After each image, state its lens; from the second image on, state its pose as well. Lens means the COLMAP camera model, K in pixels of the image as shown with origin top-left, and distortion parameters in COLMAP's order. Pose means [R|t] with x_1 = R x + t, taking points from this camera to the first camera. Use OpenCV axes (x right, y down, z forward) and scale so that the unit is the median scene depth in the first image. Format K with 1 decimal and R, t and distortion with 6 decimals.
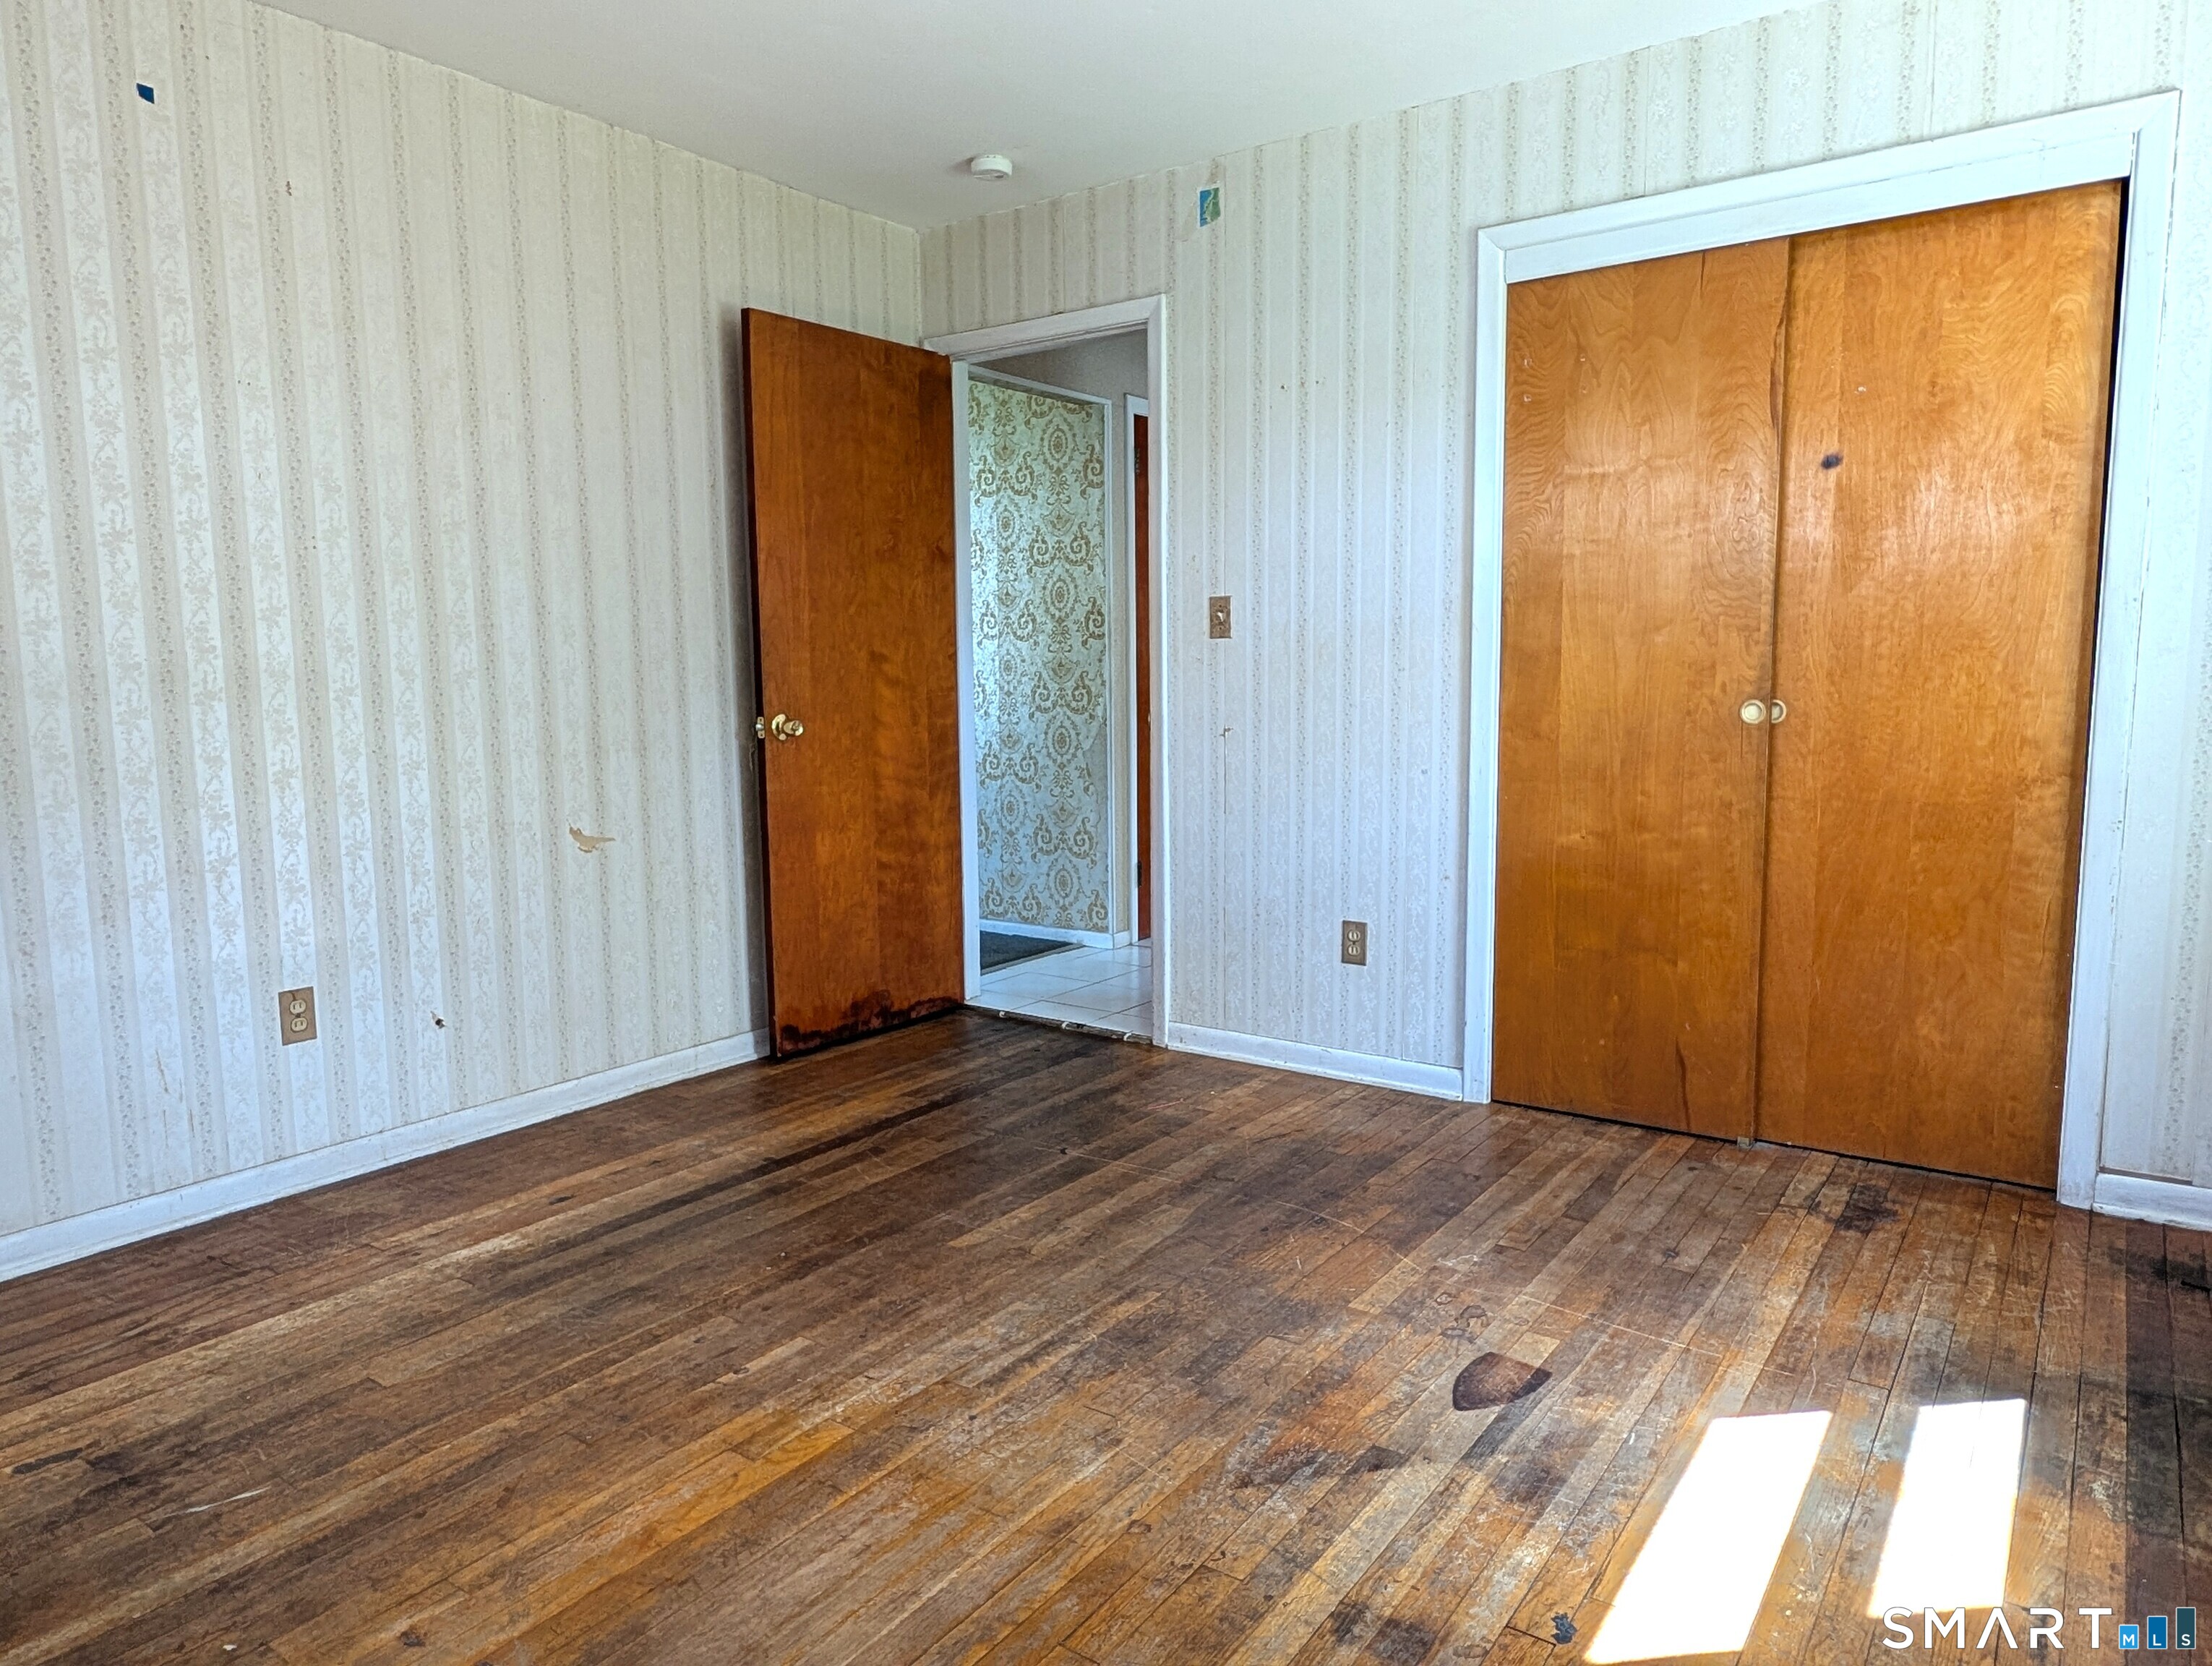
lens RADIAL K [[1453.1, 0, 1107.9], [0, 1453.1, 841.4], [0, 0, 1]] dist [0.001898, -0.000896]
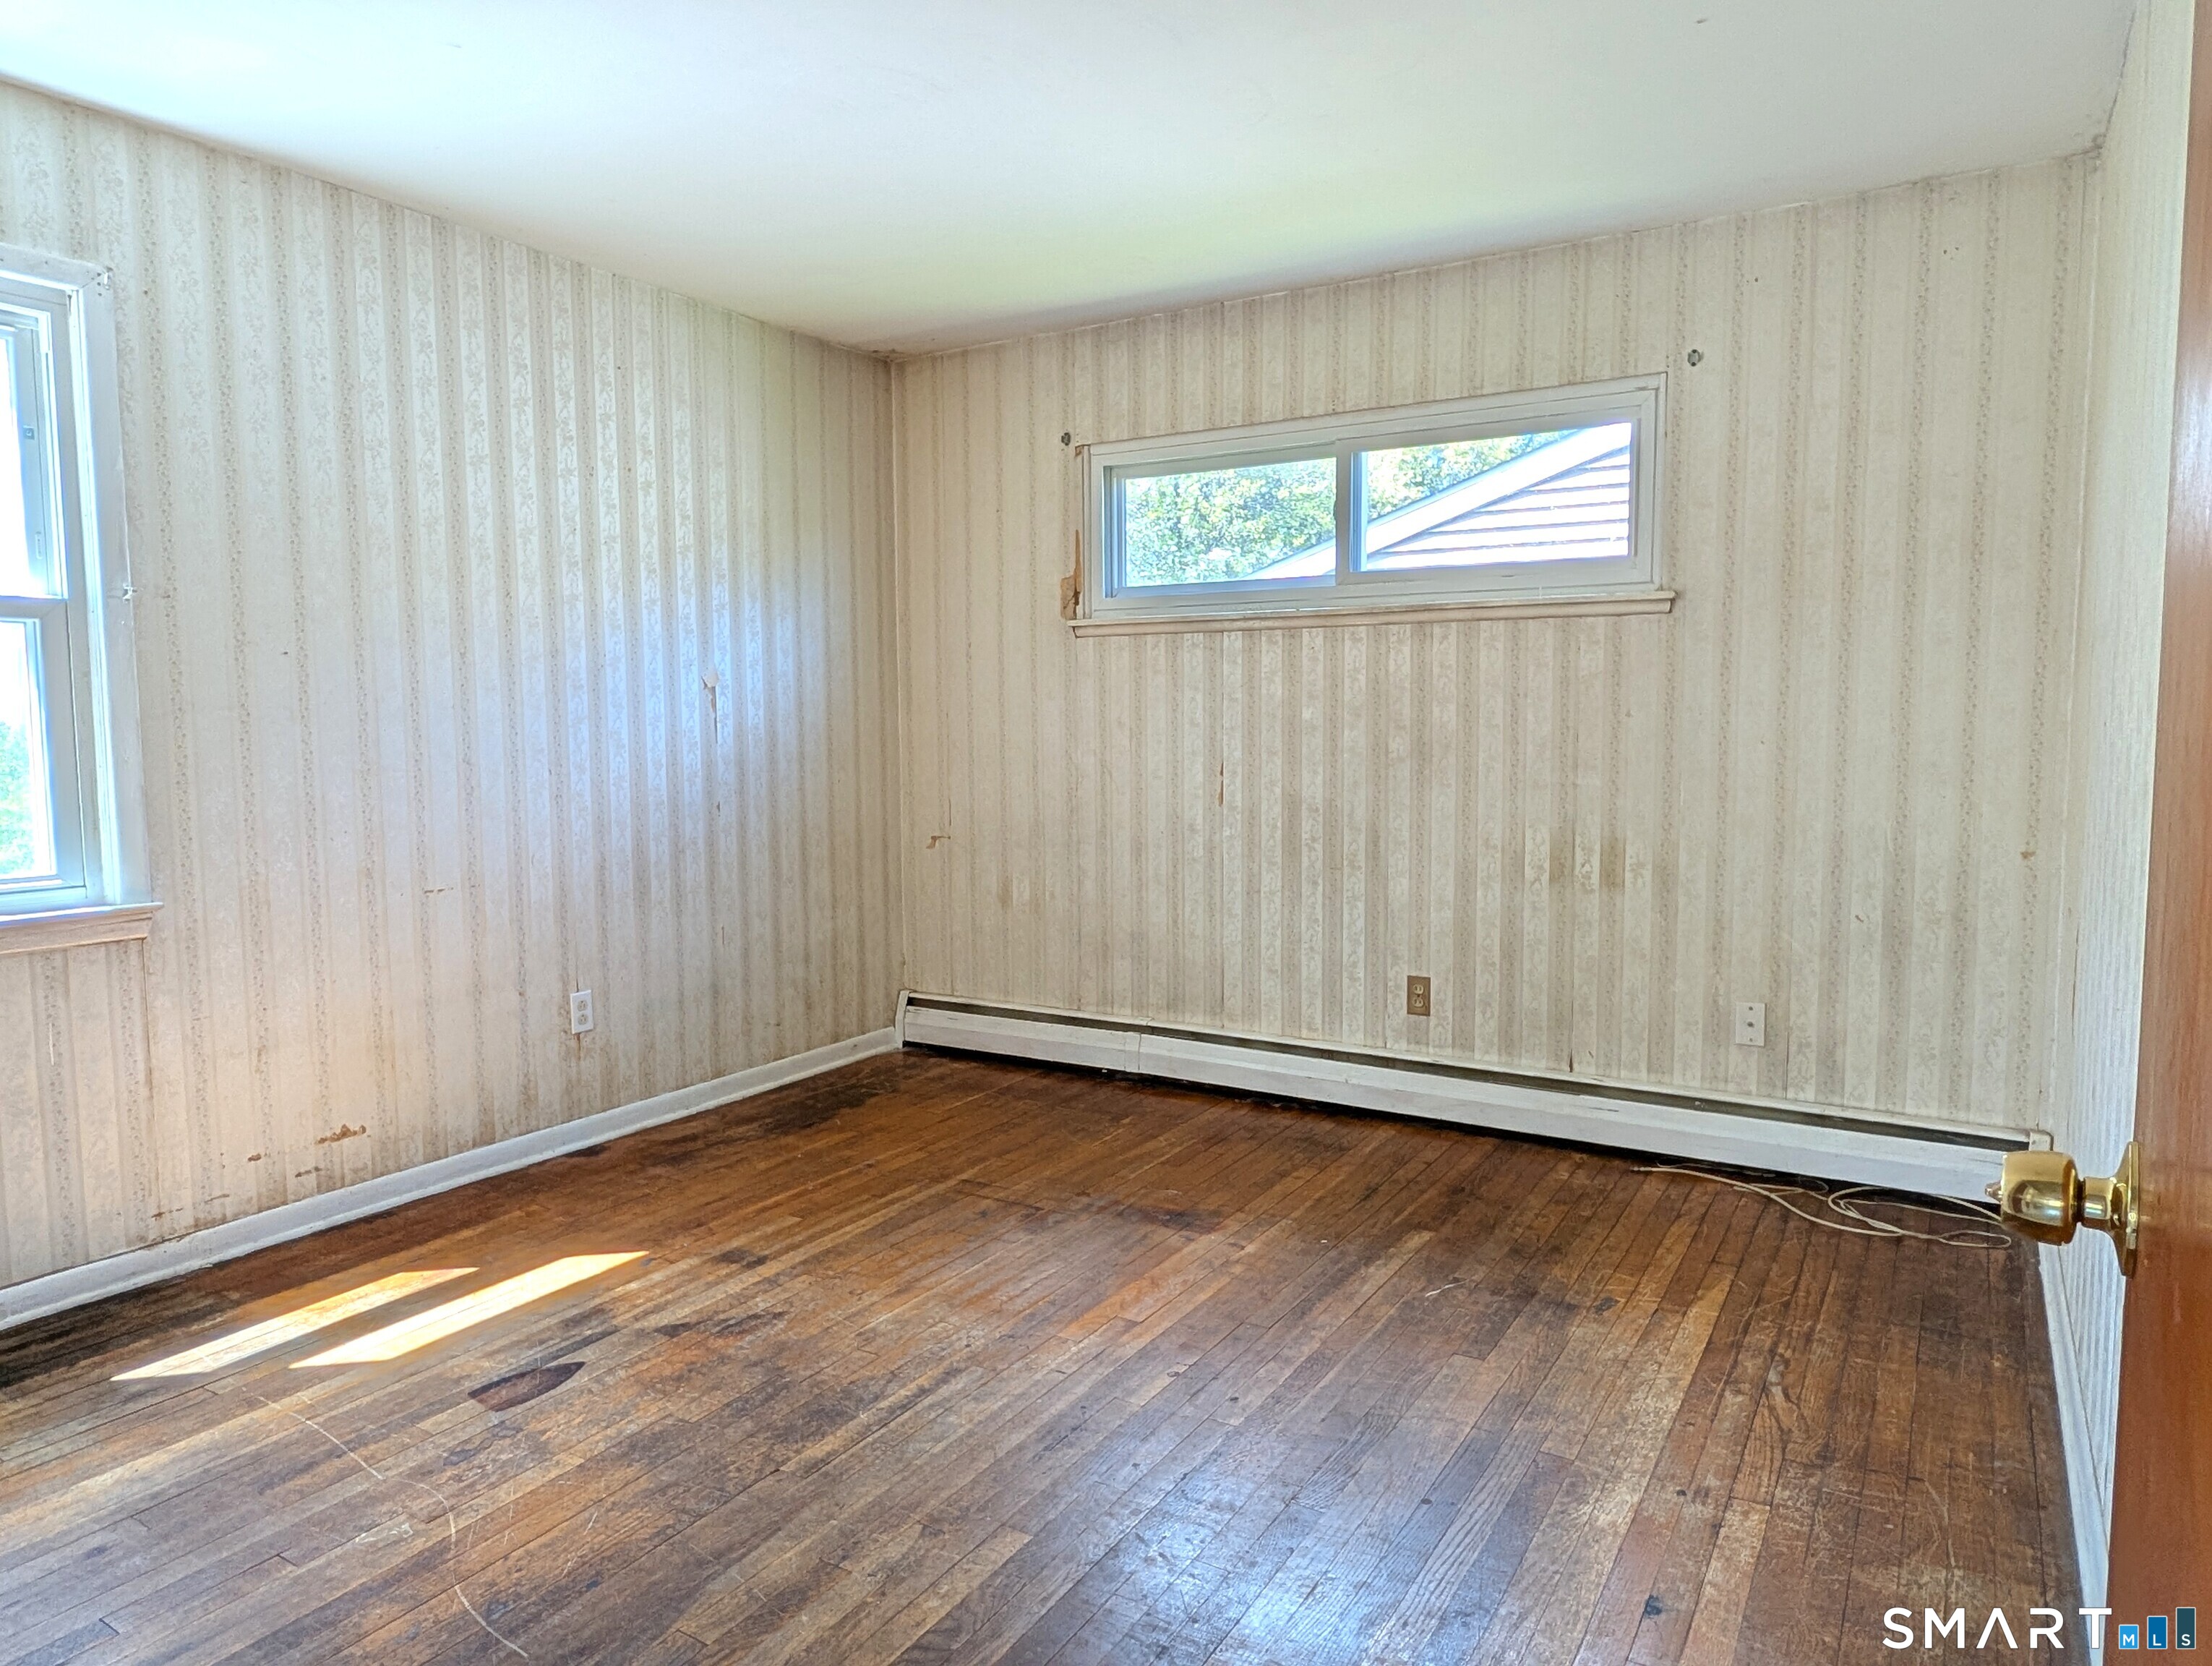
lens RADIAL K [[1453.1, 0, 1107.9], [0, 1453.1, 841.4], [0, 0, 1]] dist [0.001898, -0.000896]
pose [[-0.997292, 0.020227, -0.070713, -0.129915], [0.005102, 0.978151, 0.207833, -0.303014], [0.073372, 0.206910, -0.975605, 2.100627]]
